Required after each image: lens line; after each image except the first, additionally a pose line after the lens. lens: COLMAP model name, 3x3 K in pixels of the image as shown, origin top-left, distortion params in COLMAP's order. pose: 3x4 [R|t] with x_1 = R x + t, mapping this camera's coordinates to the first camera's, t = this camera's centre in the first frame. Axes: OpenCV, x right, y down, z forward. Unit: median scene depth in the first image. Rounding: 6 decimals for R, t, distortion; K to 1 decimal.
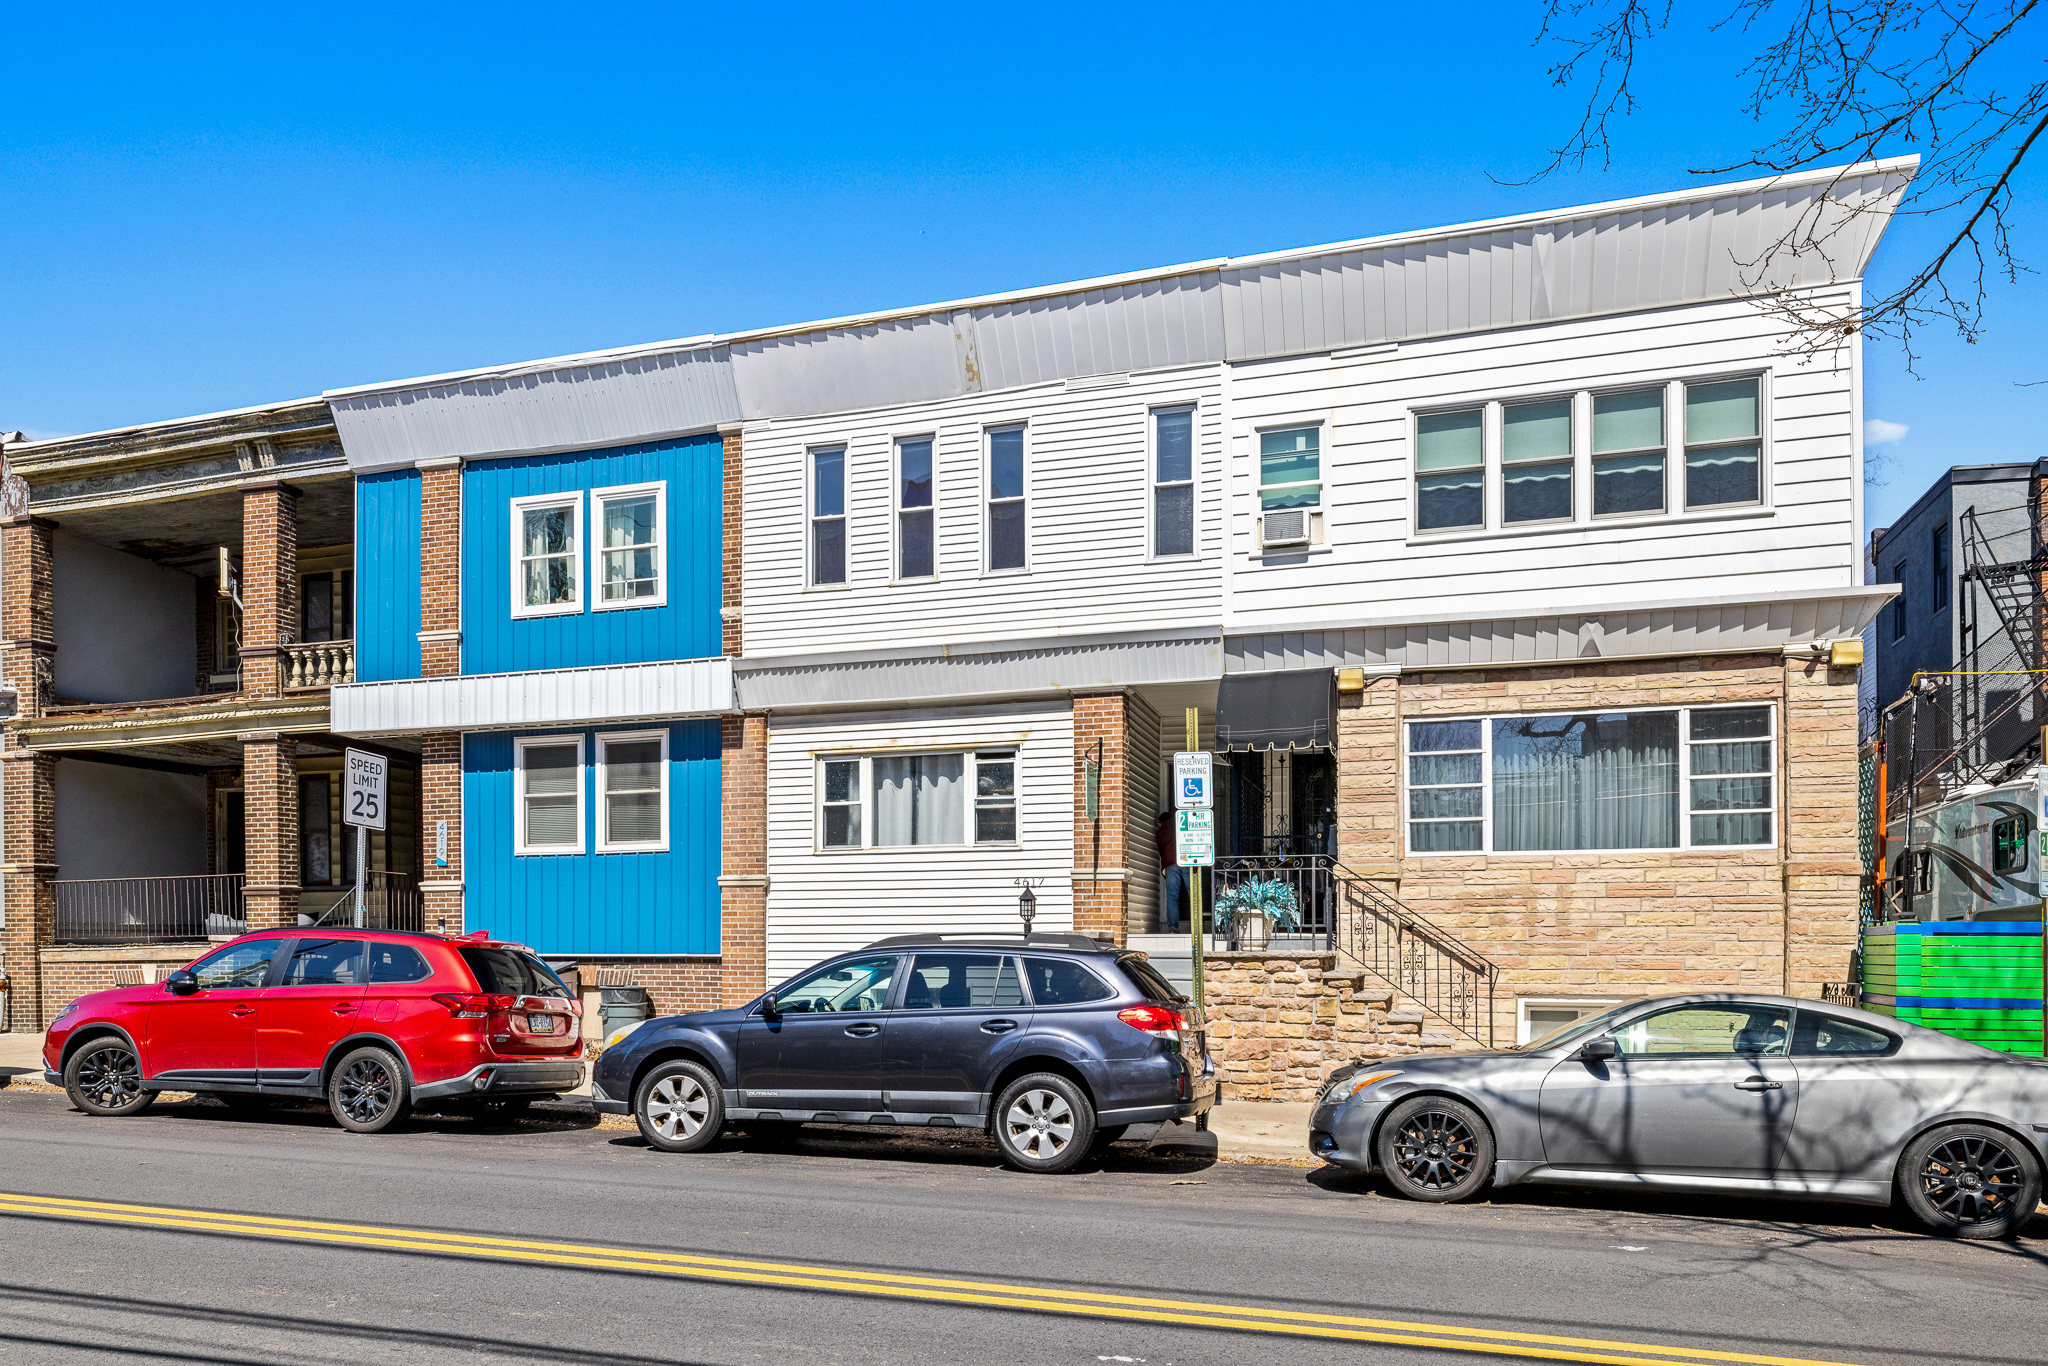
lens RADIAL K [[1341.4, 0, 1024.0], [0, 1341.4, 683.0], [0, 0, 1]] dist [-0.001911, 0.000367]
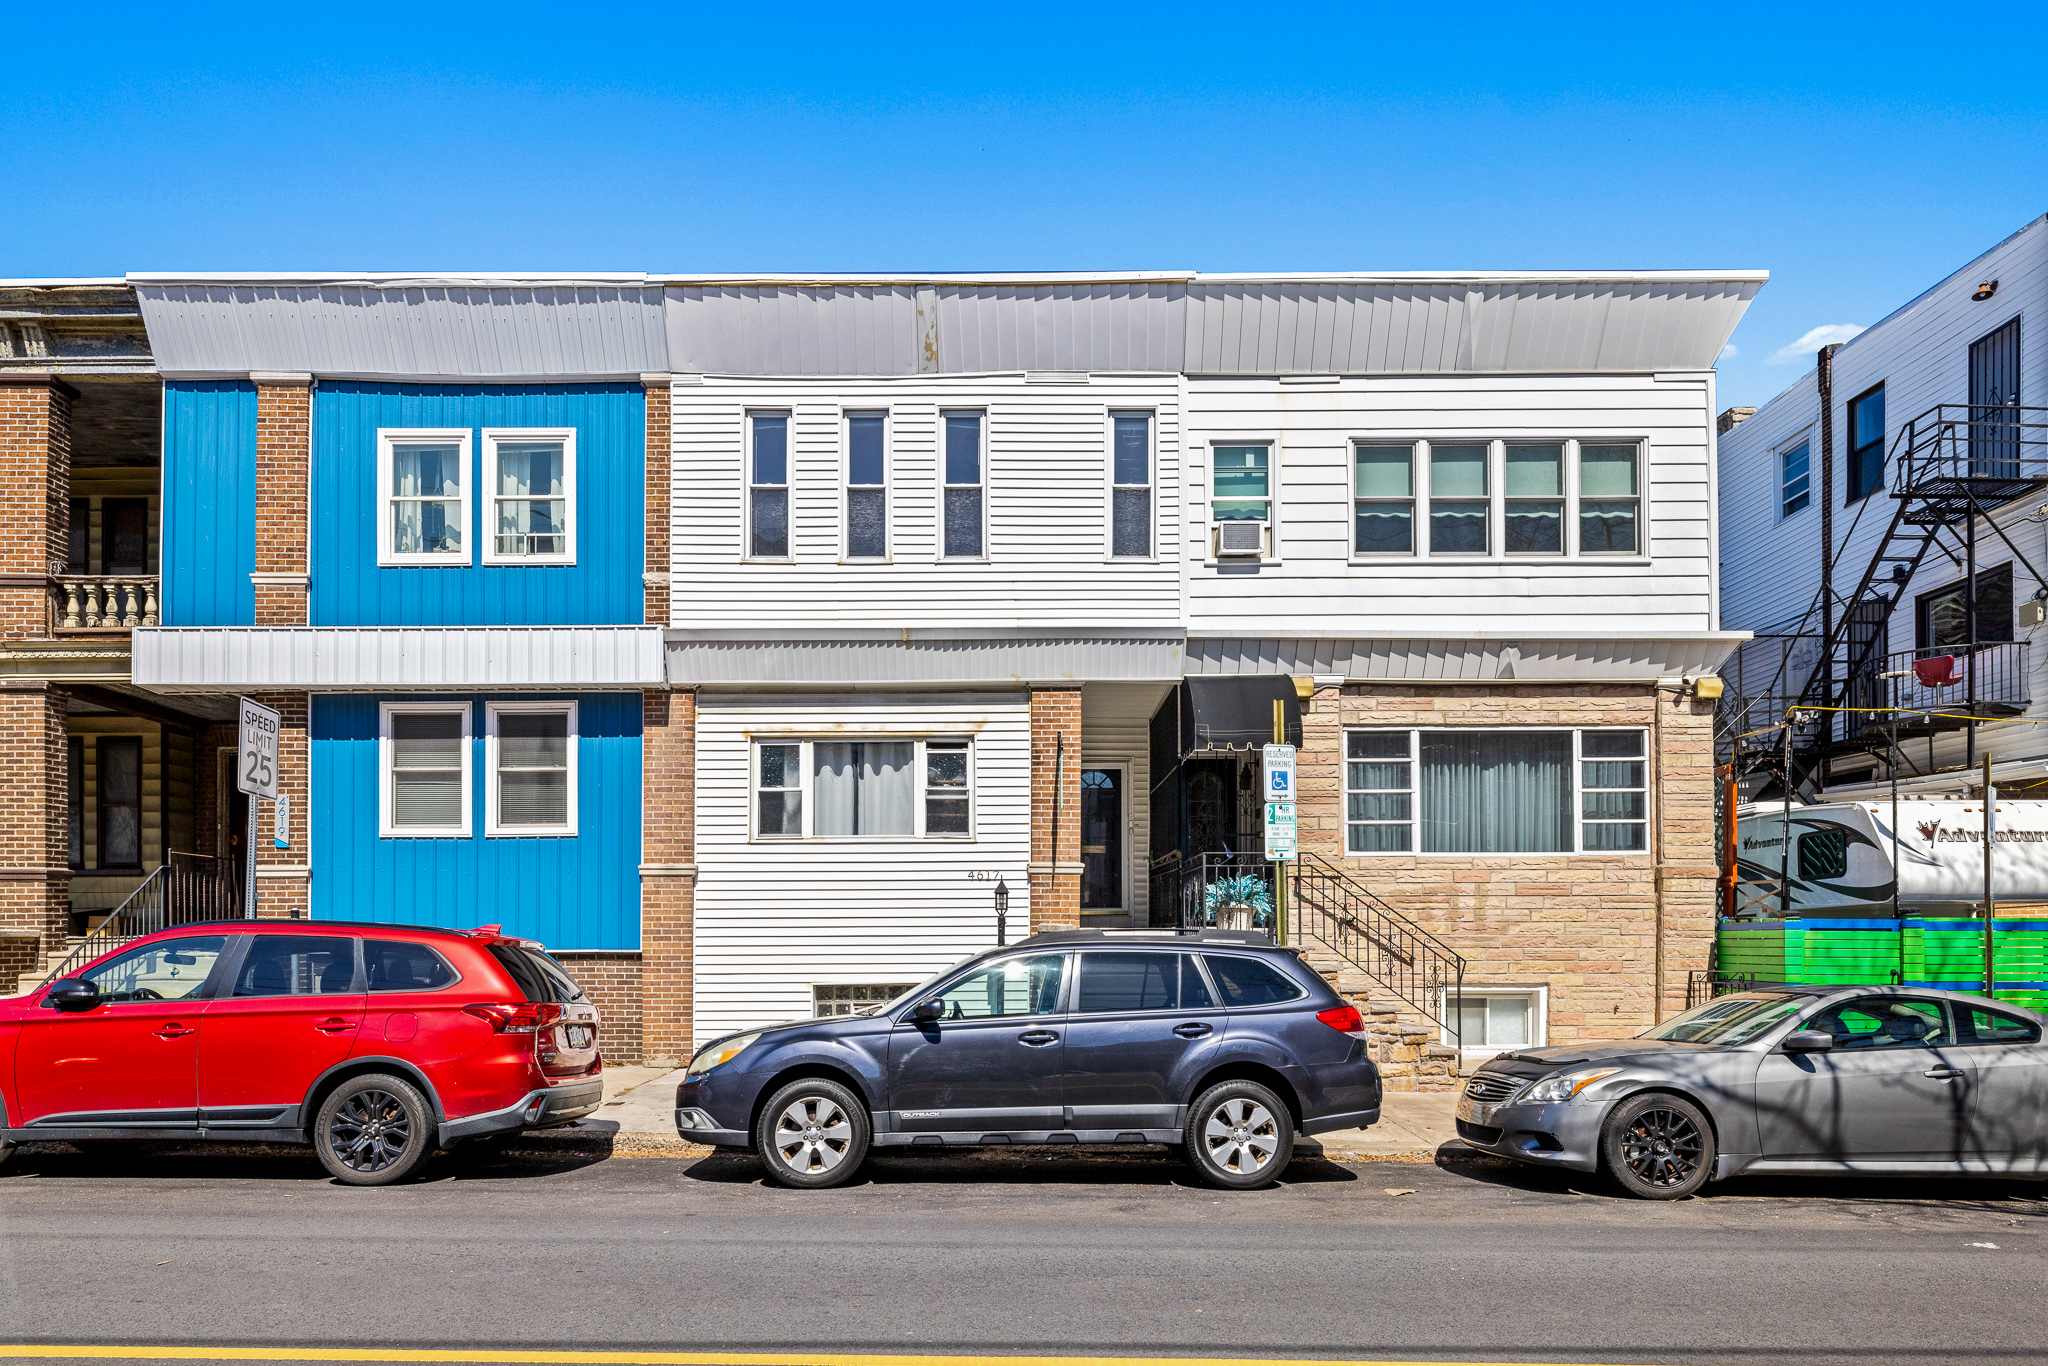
lens RADIAL K [[1196.2, 0, 1024.0], [0, 1196.2, 718.7], [0, 0, 1]] dist [0.000953, -0.000218]
pose [[0.958083, 0.050020, 0.282090, -0.215804], [-0.053902, 0.998528, 0.006013, 0.026522], [-0.281374, -0.020966, 0.959369, 0.149863]]
